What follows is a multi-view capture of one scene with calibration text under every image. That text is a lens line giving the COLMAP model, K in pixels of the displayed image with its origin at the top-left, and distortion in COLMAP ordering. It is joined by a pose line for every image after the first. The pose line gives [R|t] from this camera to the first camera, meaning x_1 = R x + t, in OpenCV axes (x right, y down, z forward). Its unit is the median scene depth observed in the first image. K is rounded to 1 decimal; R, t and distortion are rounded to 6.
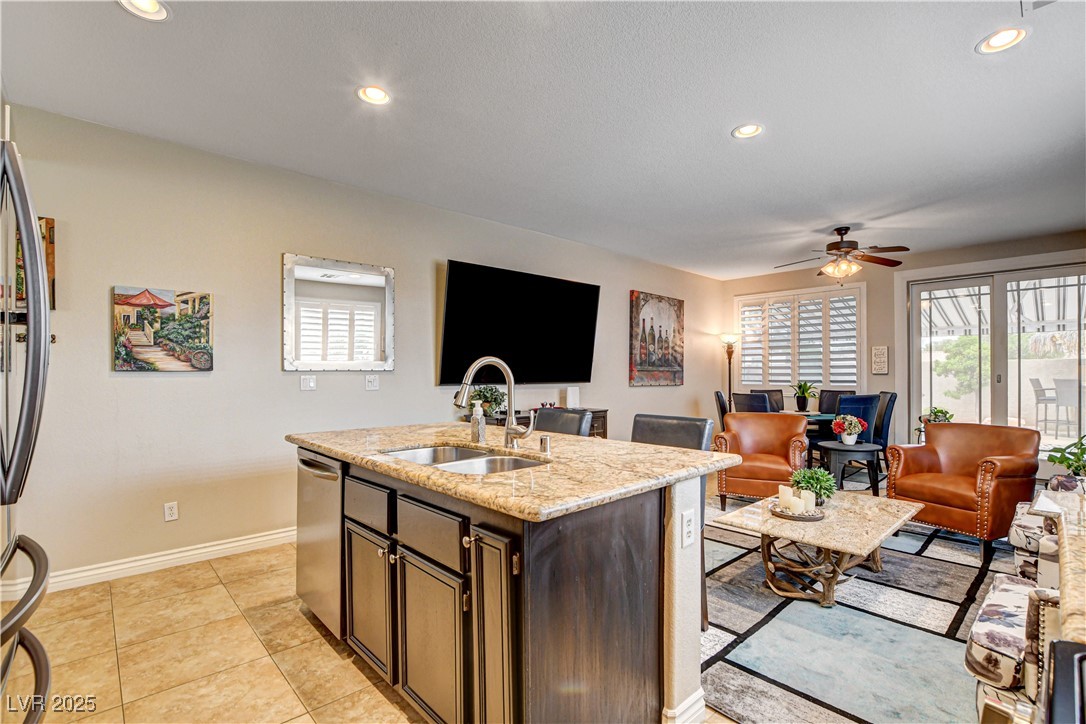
lens RADIAL K [[510.8, 0, 540.8], [0, 510.8, 372.6], [0, 0, 1]] dist [-0.033308, 0.006942]
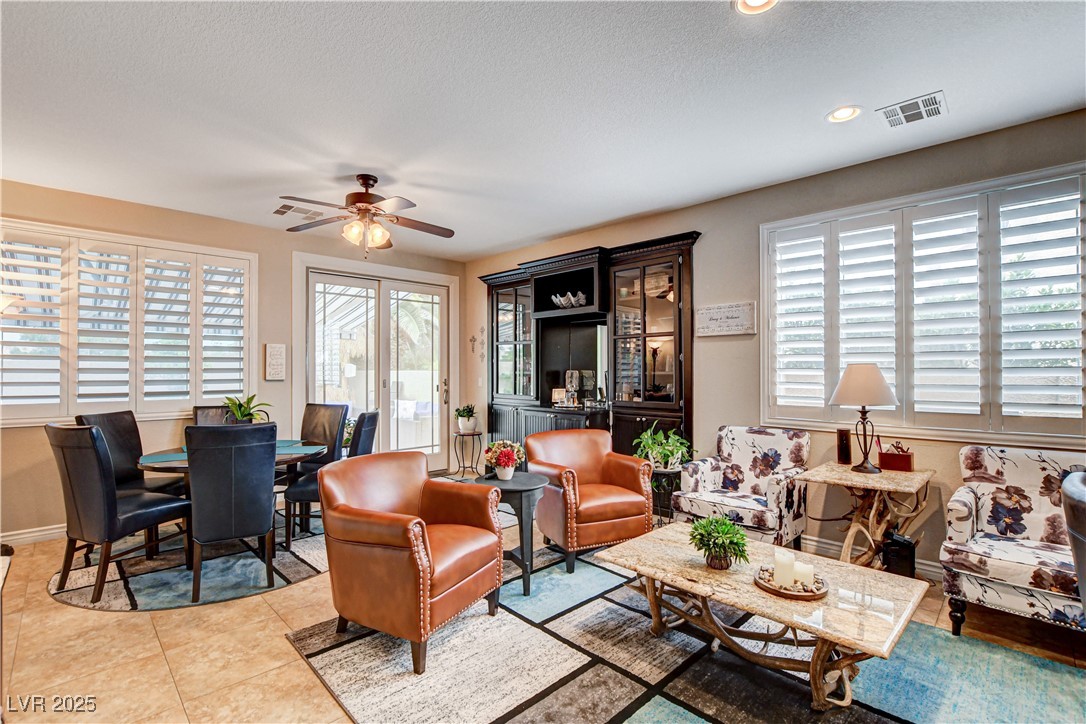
lens RADIAL K [[490.7, 0, 548.1], [0, 490.7, 368.9], [0, 0, 1]] dist [-0.035500, 0.006181]
pose [[-0.036375, 0.006022, 0.999320, -0.082853], [-0.001505, 0.999980, -0.006081, -0.011218], [-0.999337, -0.001725, -0.036365, 0.689210]]
